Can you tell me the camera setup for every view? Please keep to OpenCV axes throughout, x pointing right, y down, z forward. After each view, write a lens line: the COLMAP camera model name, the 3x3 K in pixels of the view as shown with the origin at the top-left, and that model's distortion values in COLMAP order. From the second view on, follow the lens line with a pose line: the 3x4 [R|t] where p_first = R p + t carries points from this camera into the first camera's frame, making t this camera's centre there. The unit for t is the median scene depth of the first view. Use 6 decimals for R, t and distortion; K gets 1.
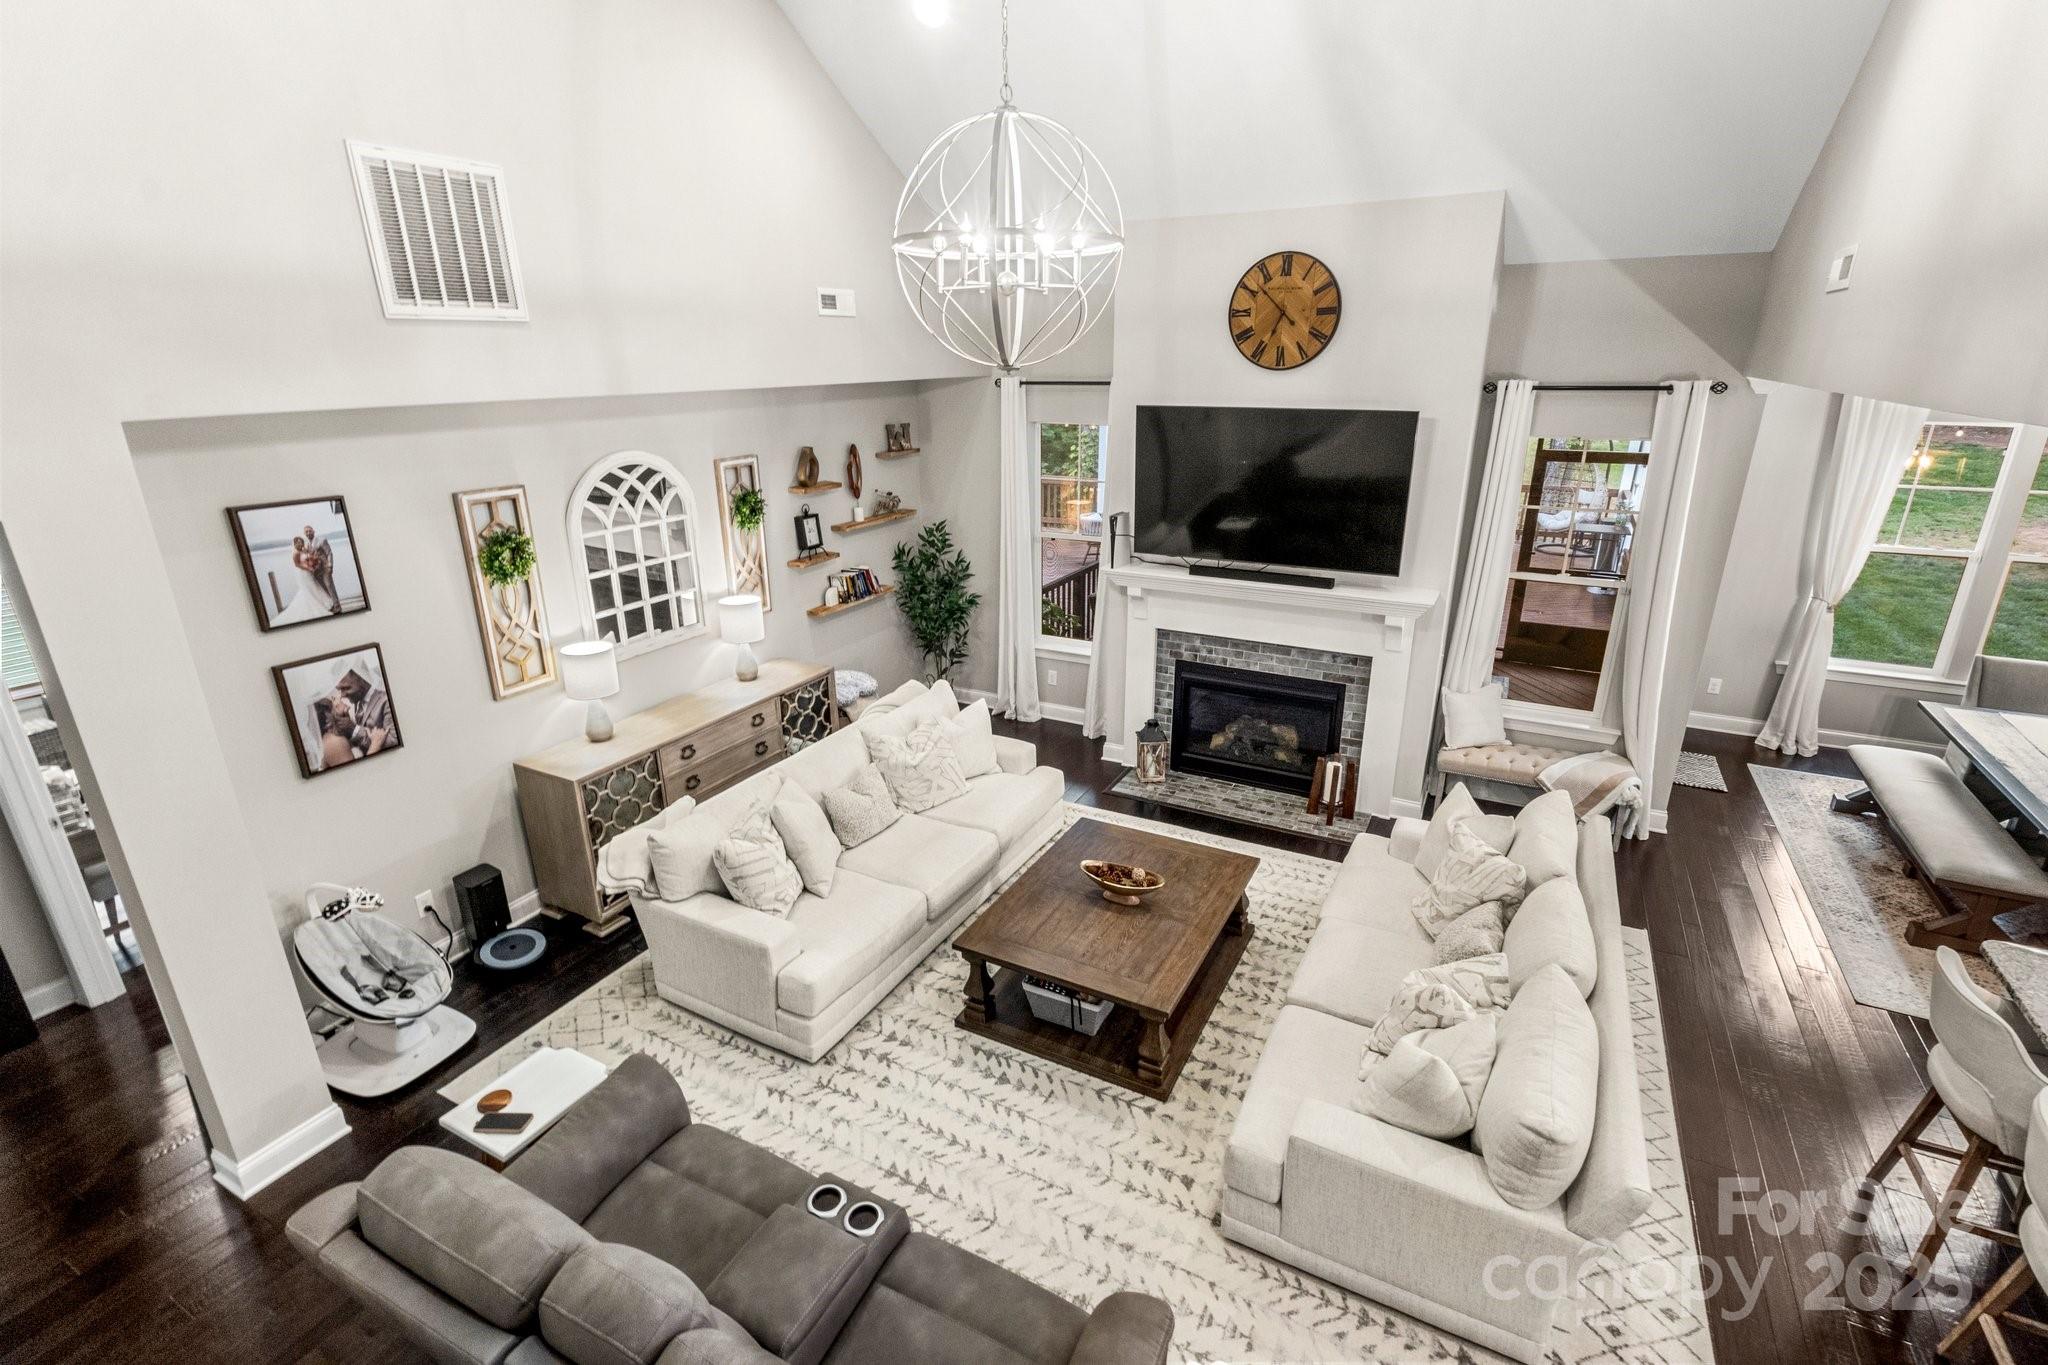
lens RADIAL K [[962.1, 0, 1024.3], [0, 962.1, 676.8], [0, 0, 1]] dist [0.005374, 0.001471]
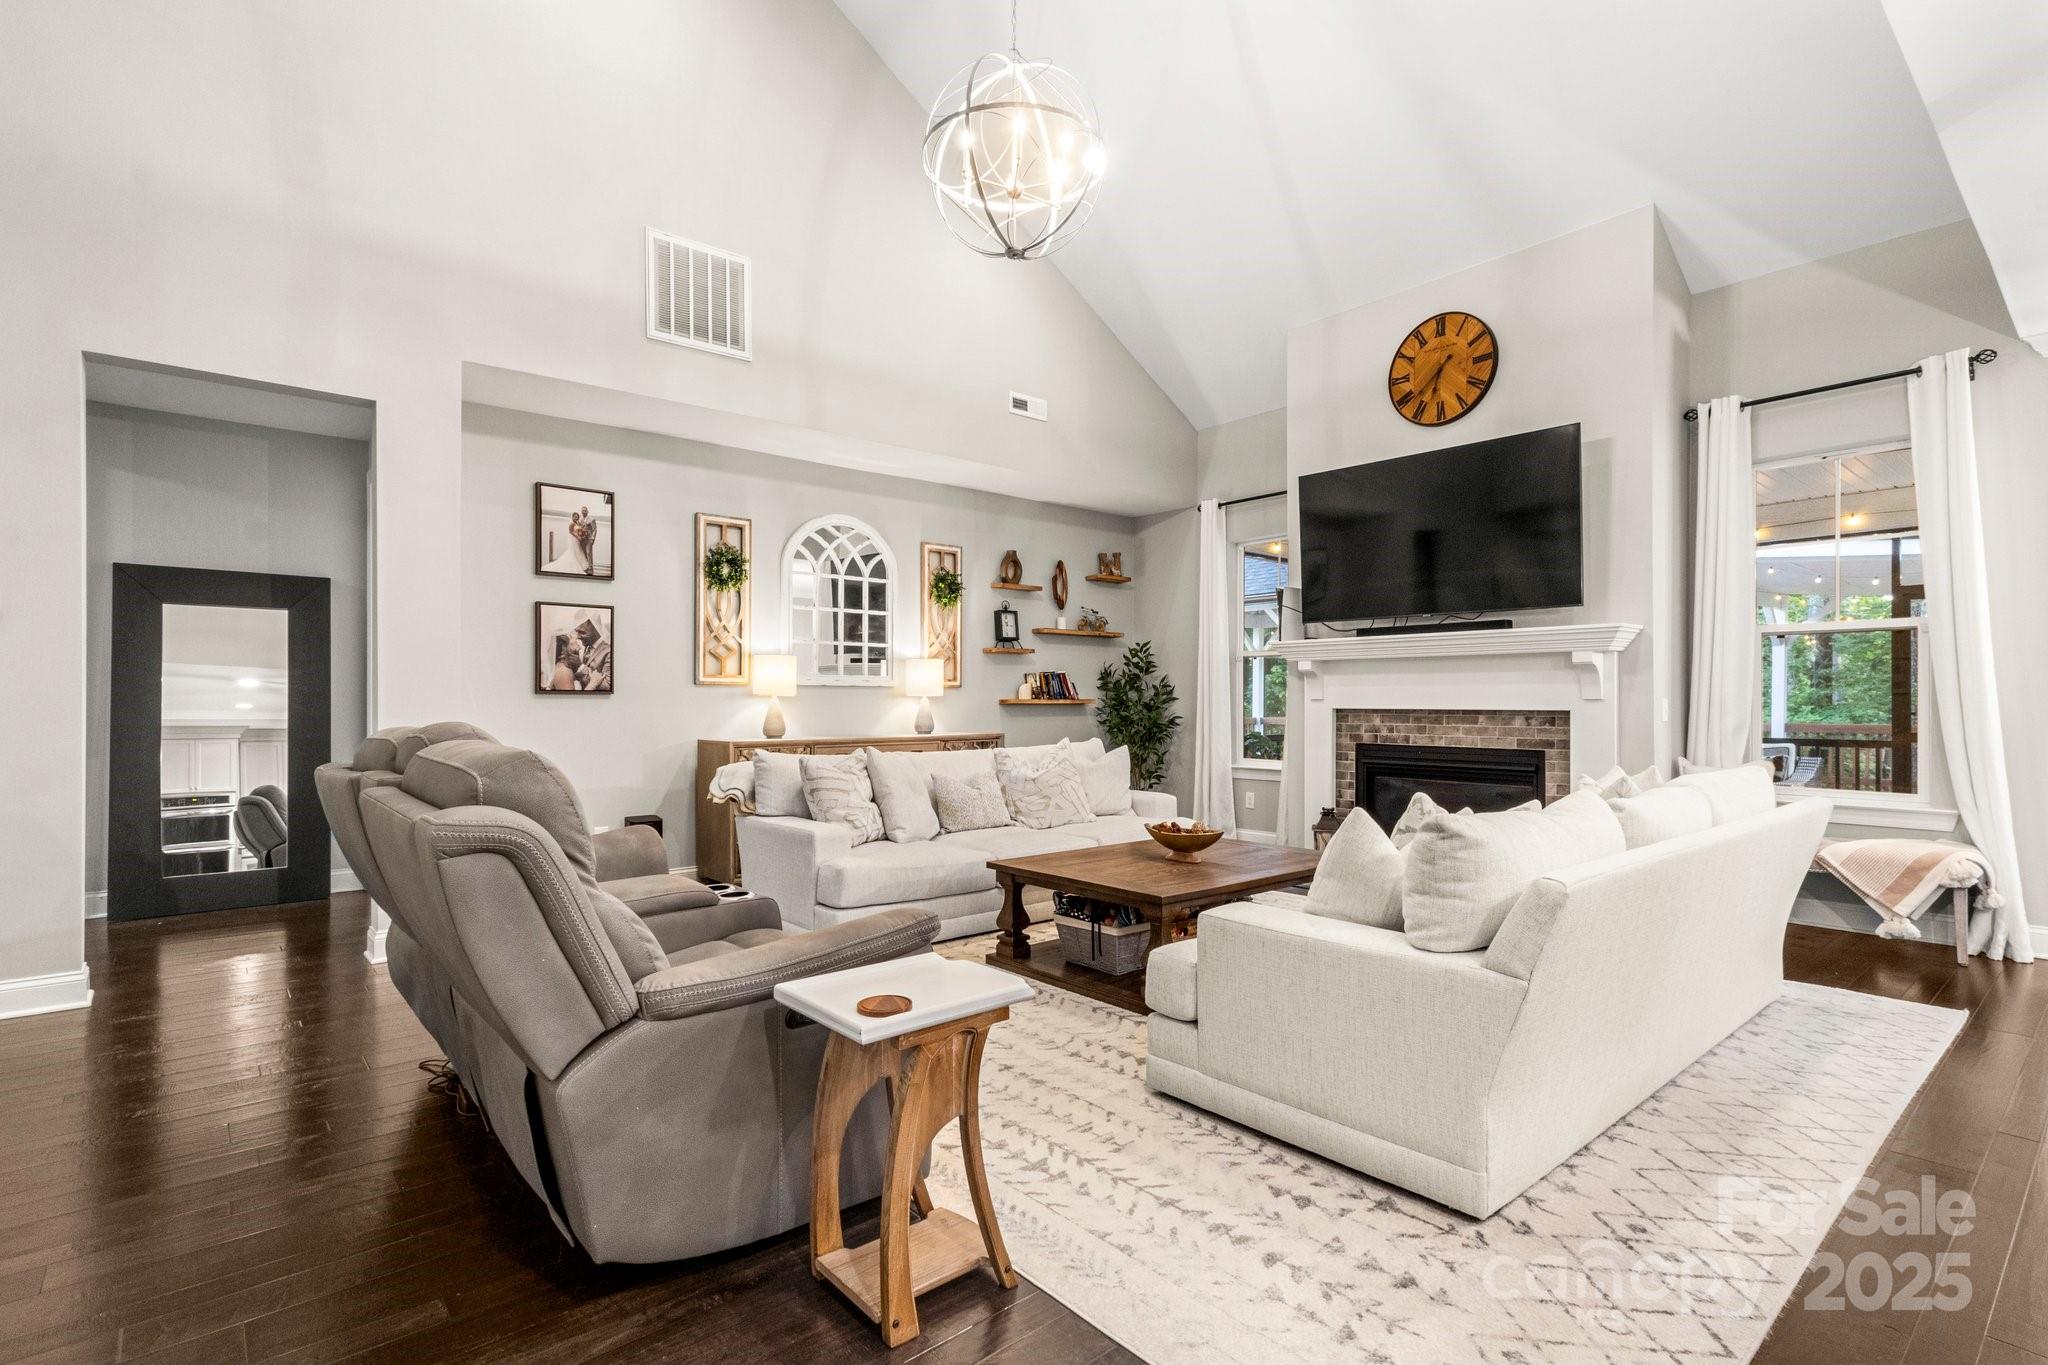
lens RADIAL K [[962.1, 0, 1018.7], [0, 962.1, 682.8], [0, 0, 1]] dist [0.005374, 0.001471]
pose [[0.931337, 0.004403, -0.364132, 0.232335], [-0.123495, 0.944492, -0.304440, 0.299236], [0.342579, 0.328505, 0.880184, 0.070484]]
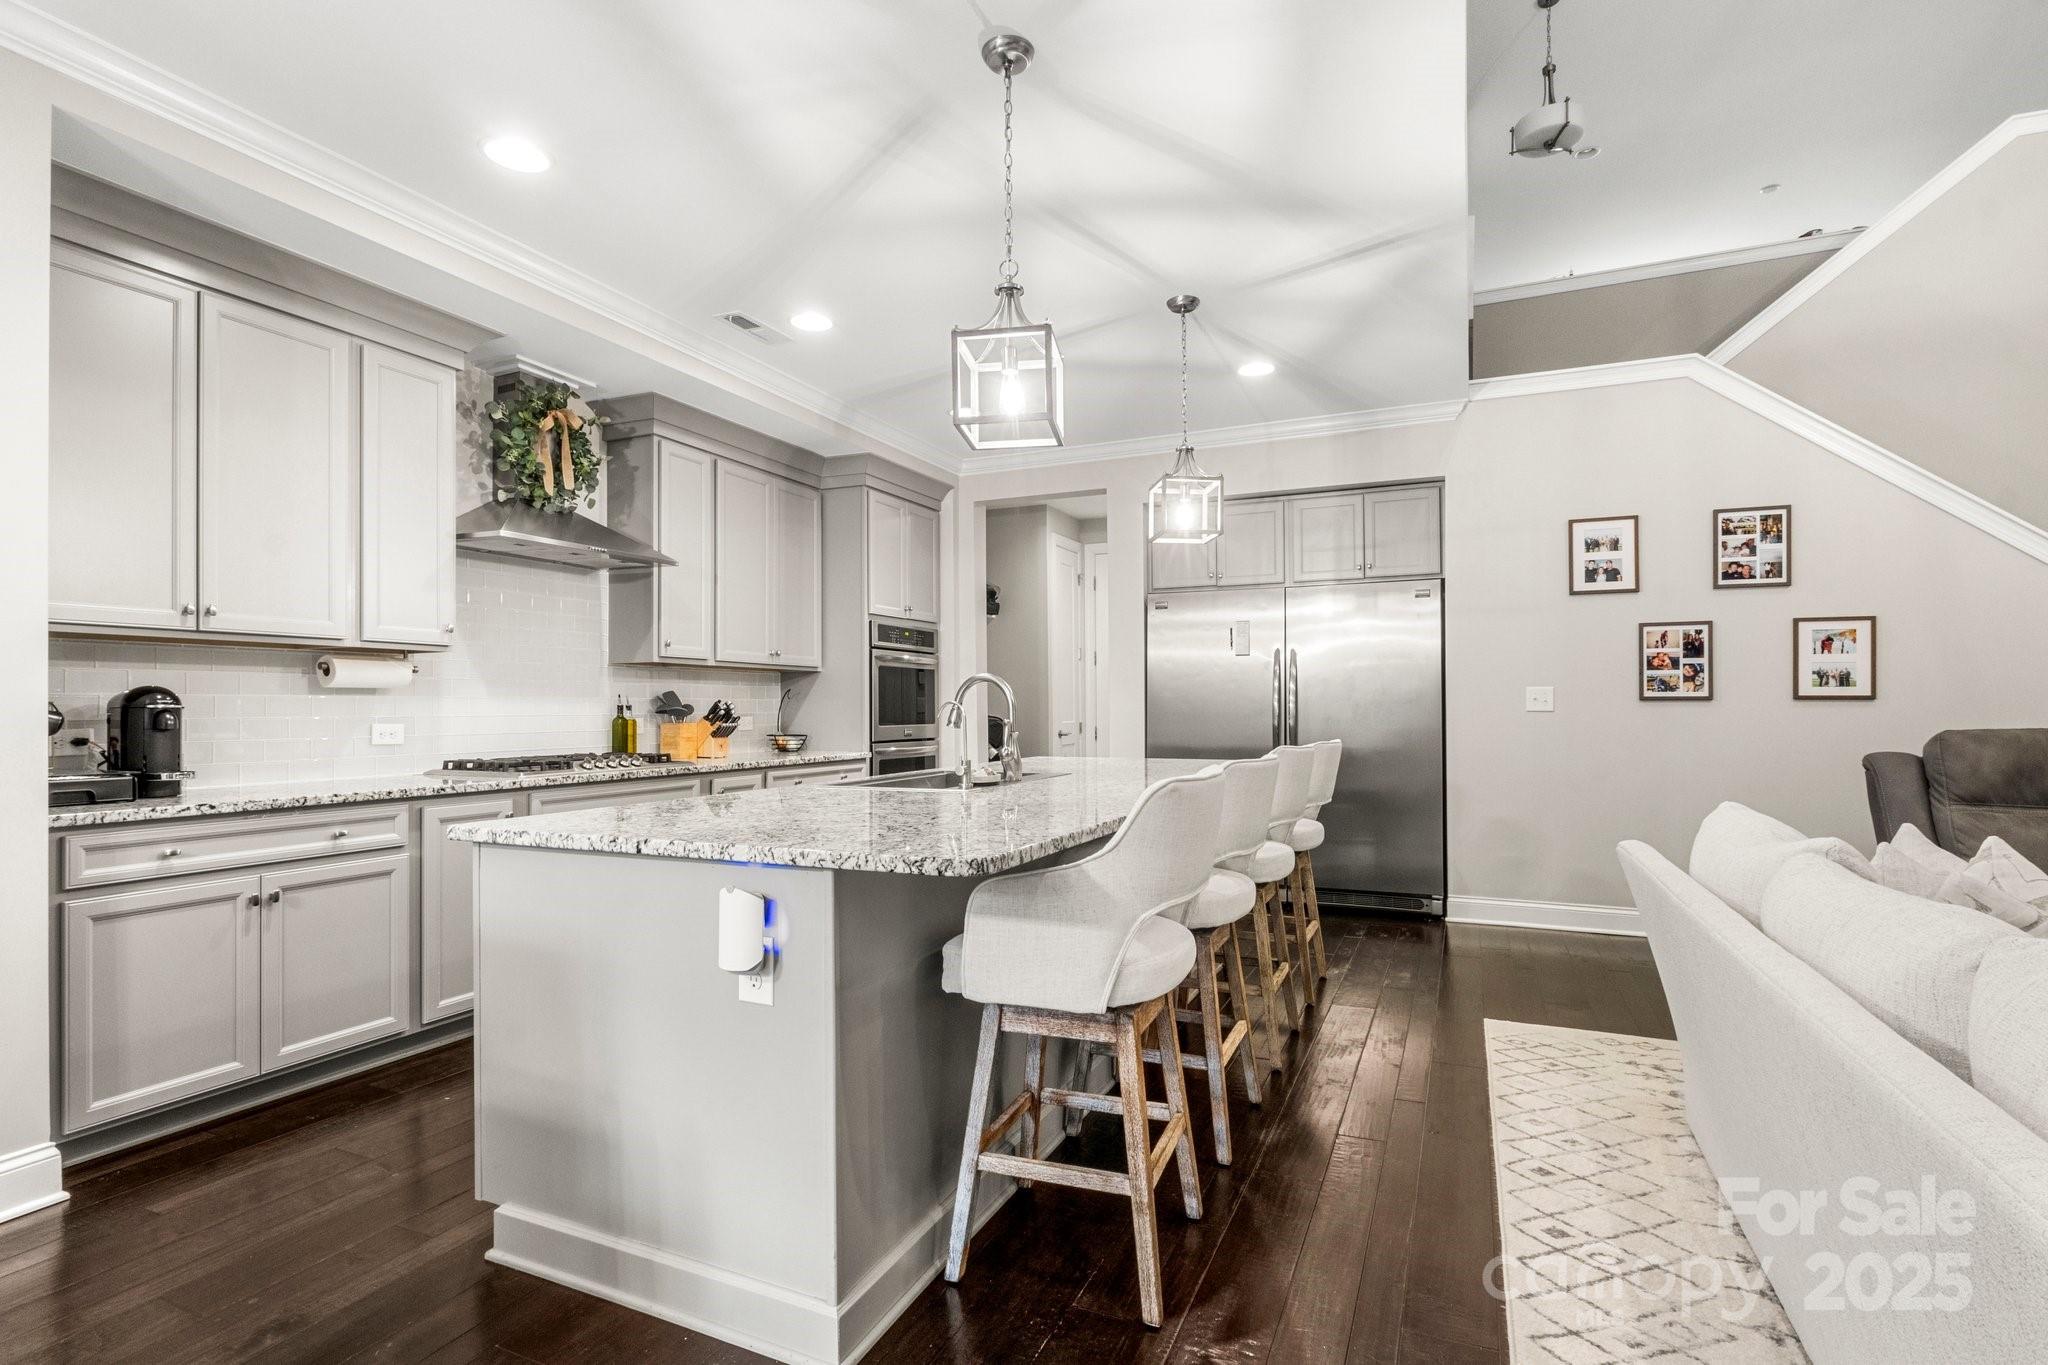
lens RADIAL K [[976.8, 0, 1015.6], [0, 976.8, 693.5], [0, 0, 1]] dist [-0.008574, 0.001702]
pose [[-0.997507, 0.000628, -0.070560, 0.601578], [-0.021434, 0.950017, 0.311461, 0.040551], [0.067229, 0.312197, -0.947636, 0.852819]]
